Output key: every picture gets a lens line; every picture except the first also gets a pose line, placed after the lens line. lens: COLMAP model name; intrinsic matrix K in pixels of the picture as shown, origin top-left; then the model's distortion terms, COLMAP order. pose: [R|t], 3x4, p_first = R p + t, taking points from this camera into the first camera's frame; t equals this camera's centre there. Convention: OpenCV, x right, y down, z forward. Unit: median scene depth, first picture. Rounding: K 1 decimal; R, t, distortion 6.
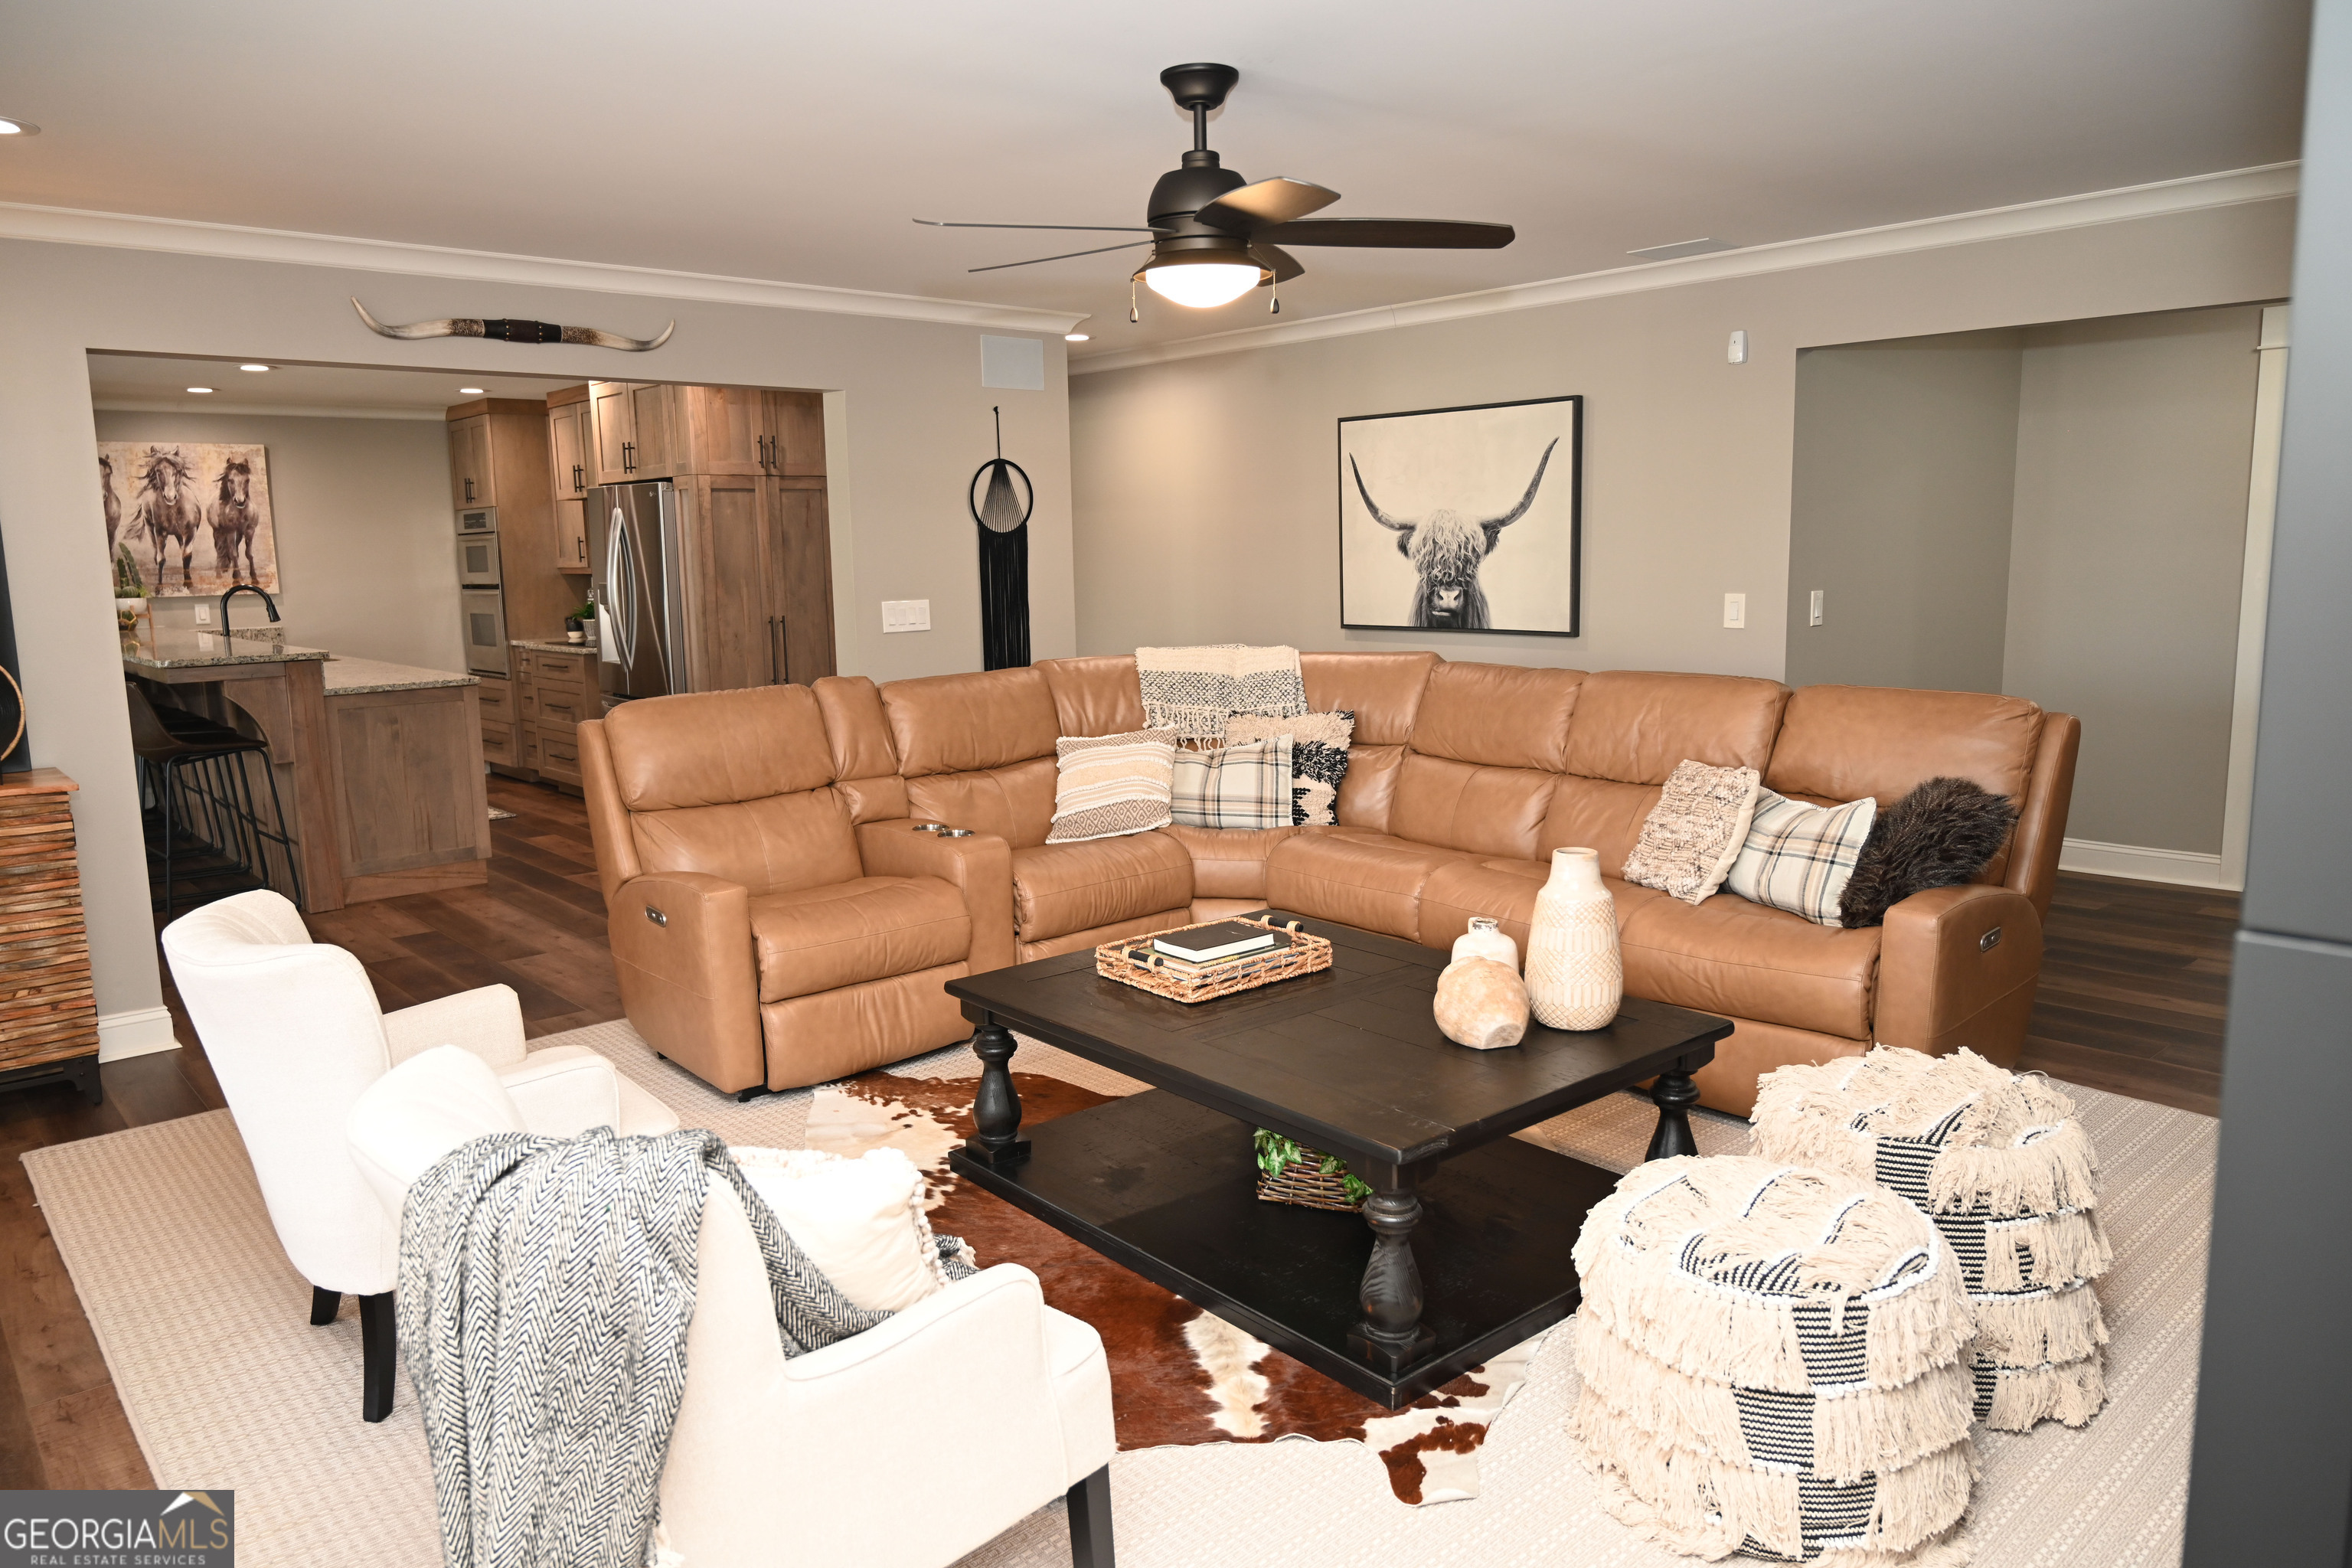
lens RADIAL K [[1576.9, 0, 1183.3], [0, 1576.9, 783.7], [0, 0, 1]] dist [-0.005383, 0.000807]
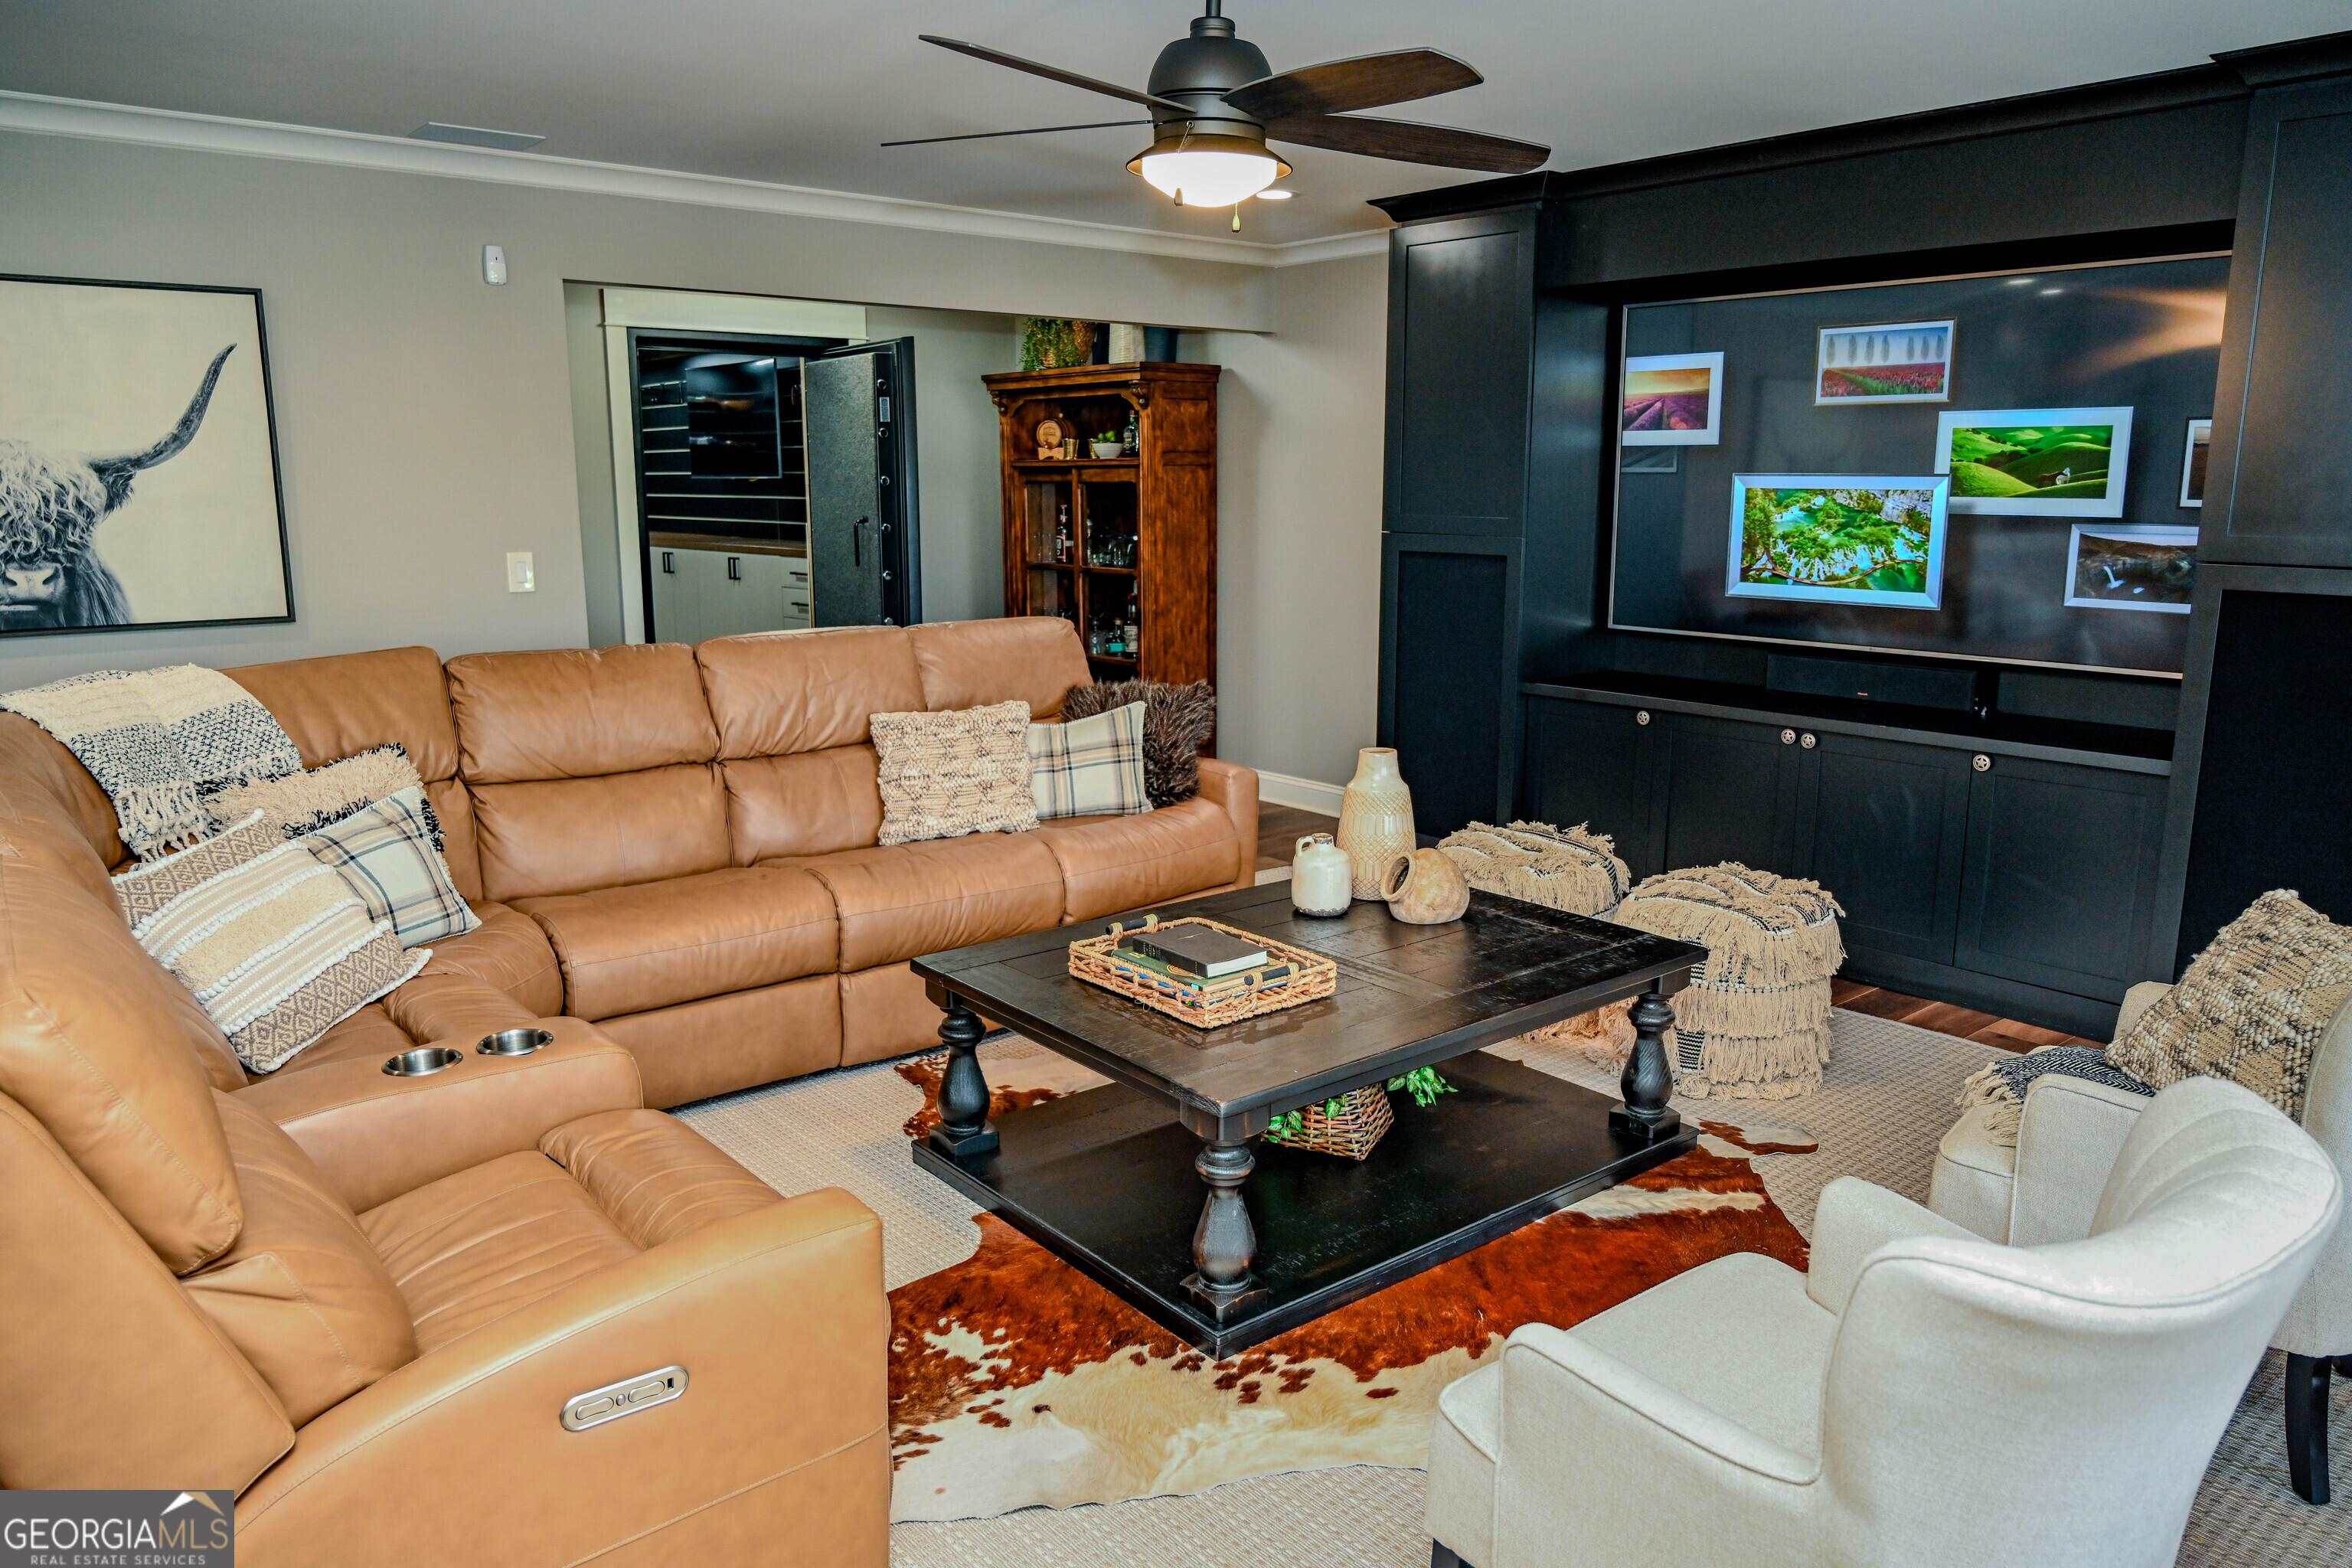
lens RADIAL K [[1615.0, 0, 1174.0], [0, 1615.0, 796.4], [0, 0, 1]] dist [-0.004975, -0.001890]
pose [[0.022506, -0.177233, 0.983912, -0.523471], [0.151973, 0.973330, 0.171851, -0.085342], [-0.988128, 0.145660, 0.048840, 0.599706]]
